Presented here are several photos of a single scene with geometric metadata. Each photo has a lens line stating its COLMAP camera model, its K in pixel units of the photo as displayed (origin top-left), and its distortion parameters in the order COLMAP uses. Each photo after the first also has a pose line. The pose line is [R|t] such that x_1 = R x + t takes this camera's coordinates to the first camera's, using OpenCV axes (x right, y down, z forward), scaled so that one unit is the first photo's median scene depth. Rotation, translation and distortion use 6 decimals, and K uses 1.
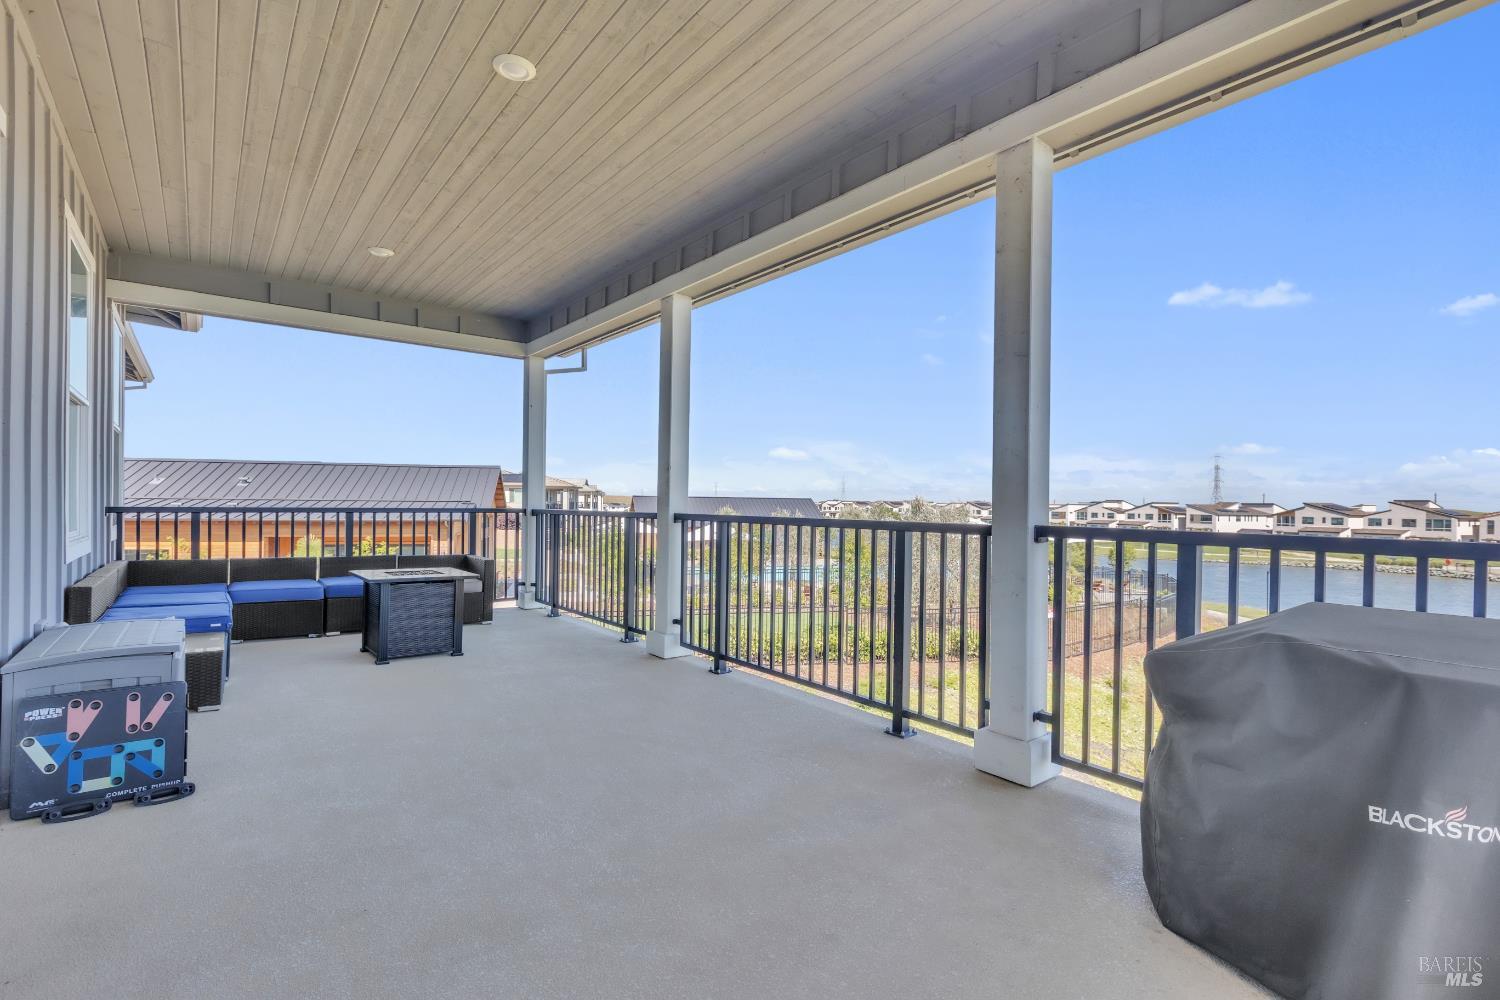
lens RADIAL K [[679.0, 0, 734.7], [0, 679.0, 506.3], [0, 0, 1]] dist [0.004673, -0.000472]
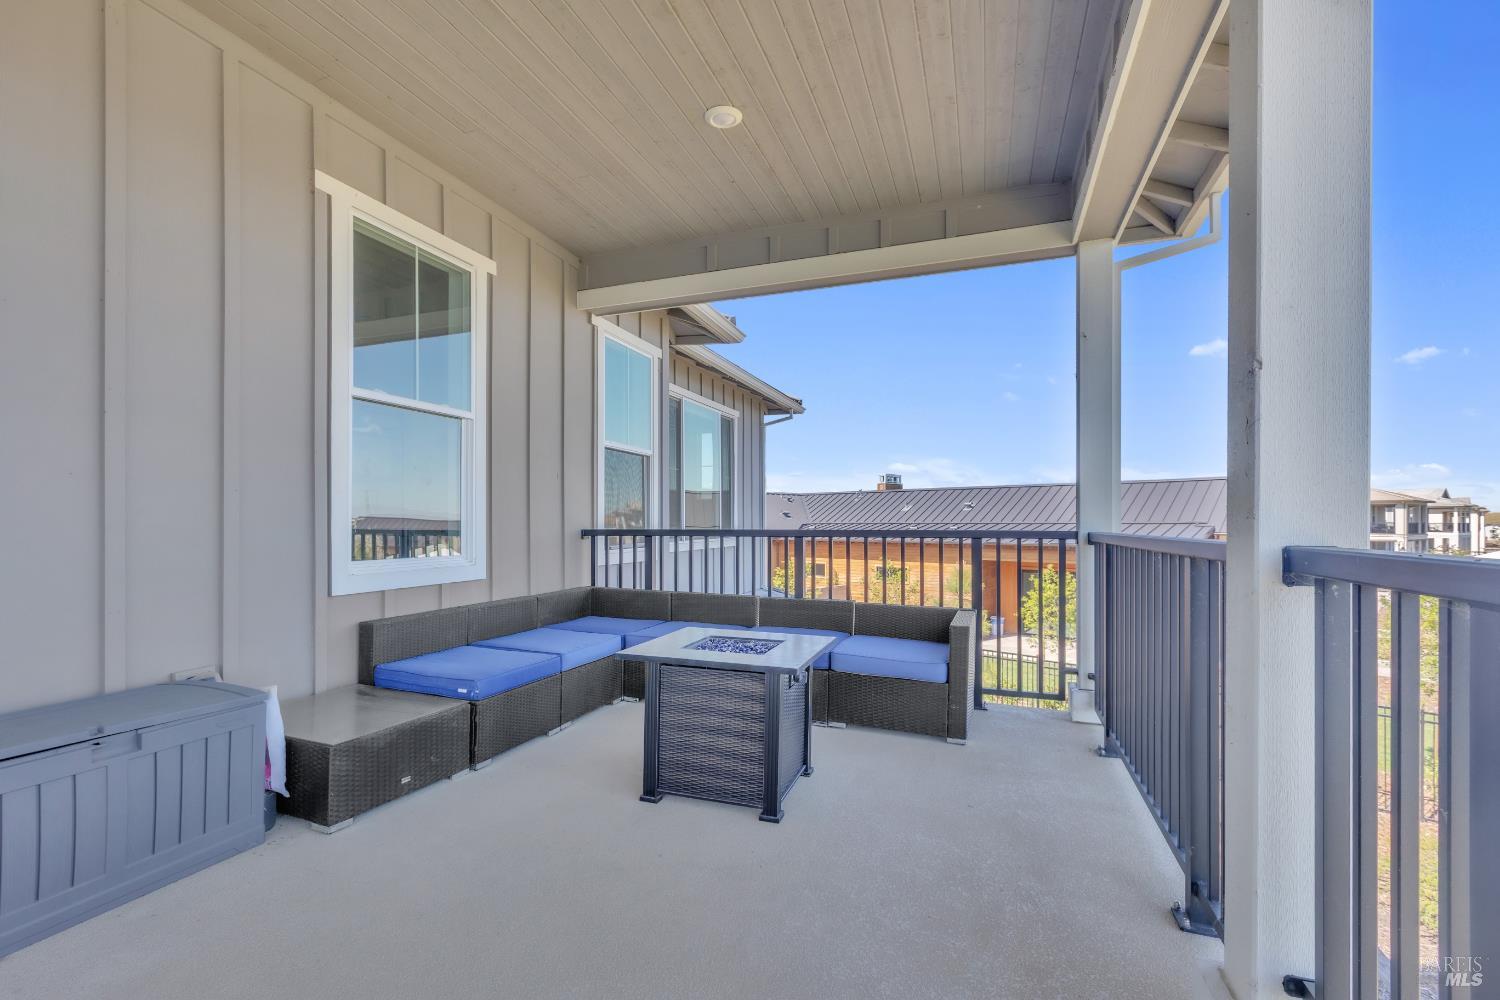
lens RADIAL K [[684.9, 0, 742.7], [0, 684.9, 515.2], [0, 0, 1]] dist [-0.001452, -0.000393]
pose [[0.515732, -0.019576, -0.856526, 0.017993], [0.001243, 0.999755, -0.022101, 0.002071], [0.856749, 0.010333, 0.515630, 0.462413]]
